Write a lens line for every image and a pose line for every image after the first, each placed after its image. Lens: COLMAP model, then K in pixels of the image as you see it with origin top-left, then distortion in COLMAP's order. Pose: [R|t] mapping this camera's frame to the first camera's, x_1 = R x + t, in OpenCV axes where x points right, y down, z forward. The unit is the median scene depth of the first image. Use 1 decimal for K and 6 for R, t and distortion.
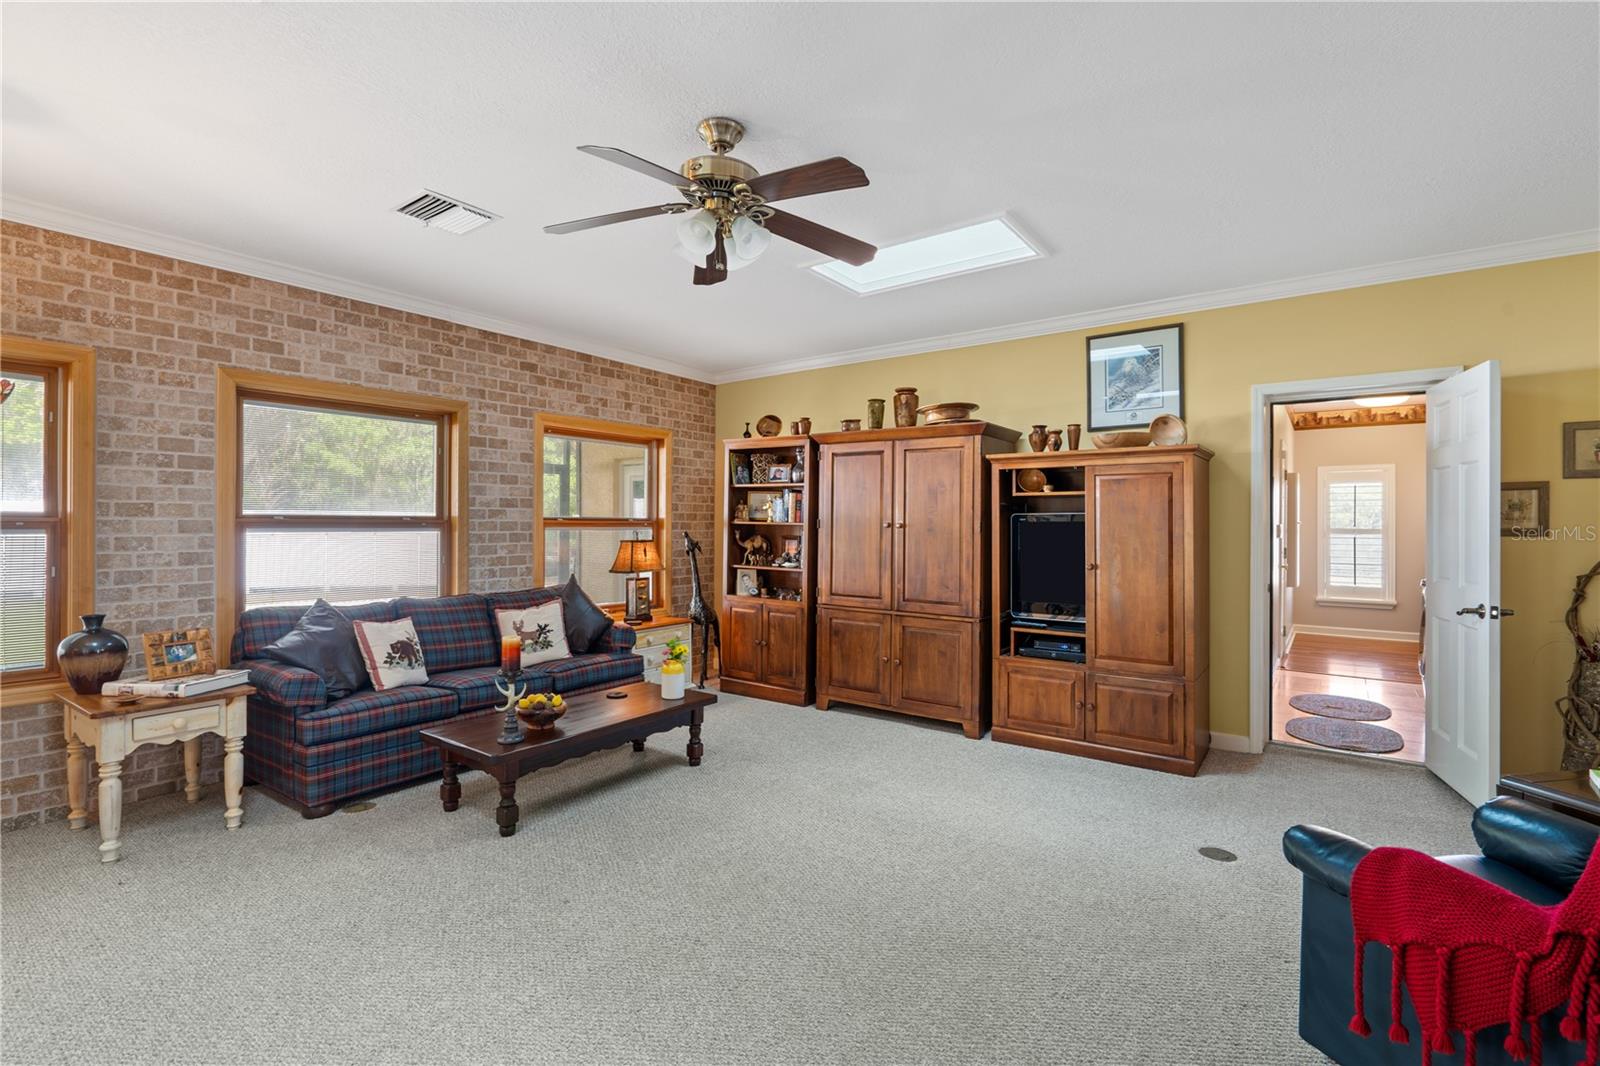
lens RADIAL K [[732.1, 0, 797.2], [0, 732.1, 525.0], [0, 0, 1]] dist [-0.007542, 0.003401]
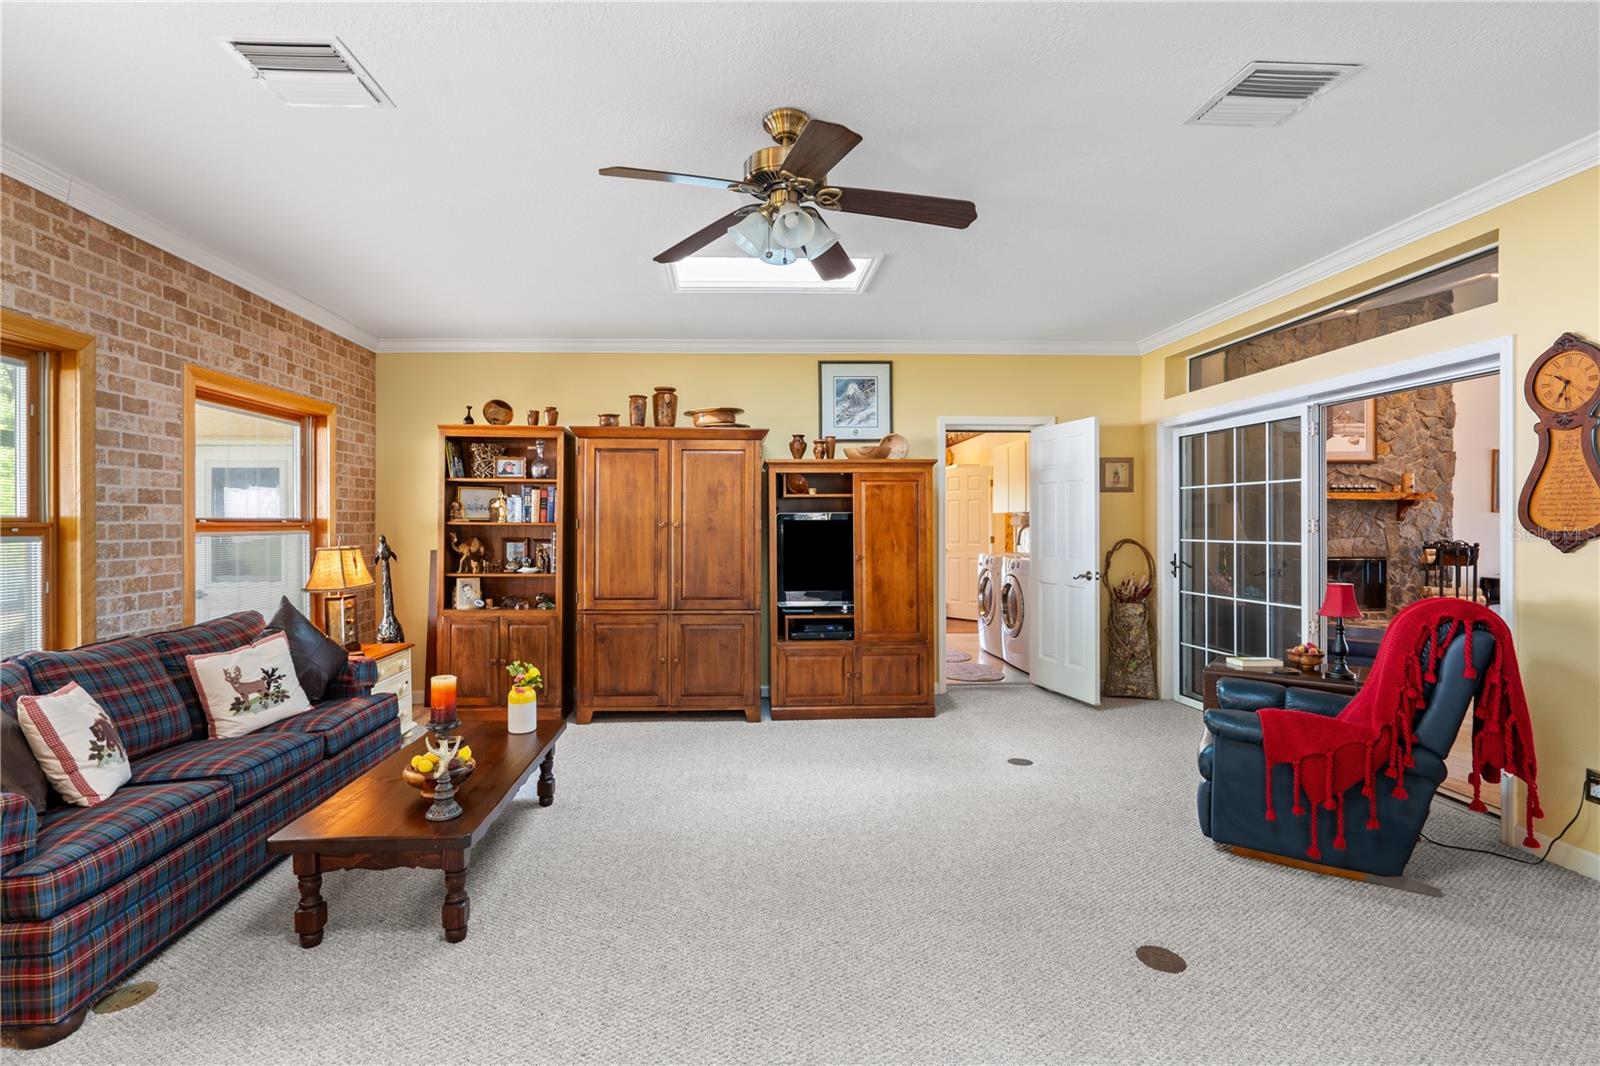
lens RADIAL K [[732.1, 0, 791.4], [0, 732.1, 529.2], [0, 0, 1]] dist [-0.007542, 0.003401]
pose [[0.777202, -0.013102, 0.629114, -0.380127], [0.008557, 0.999911, 0.010254, -0.002262], [-0.629192, -0.002586, 0.777245, 0.126419]]
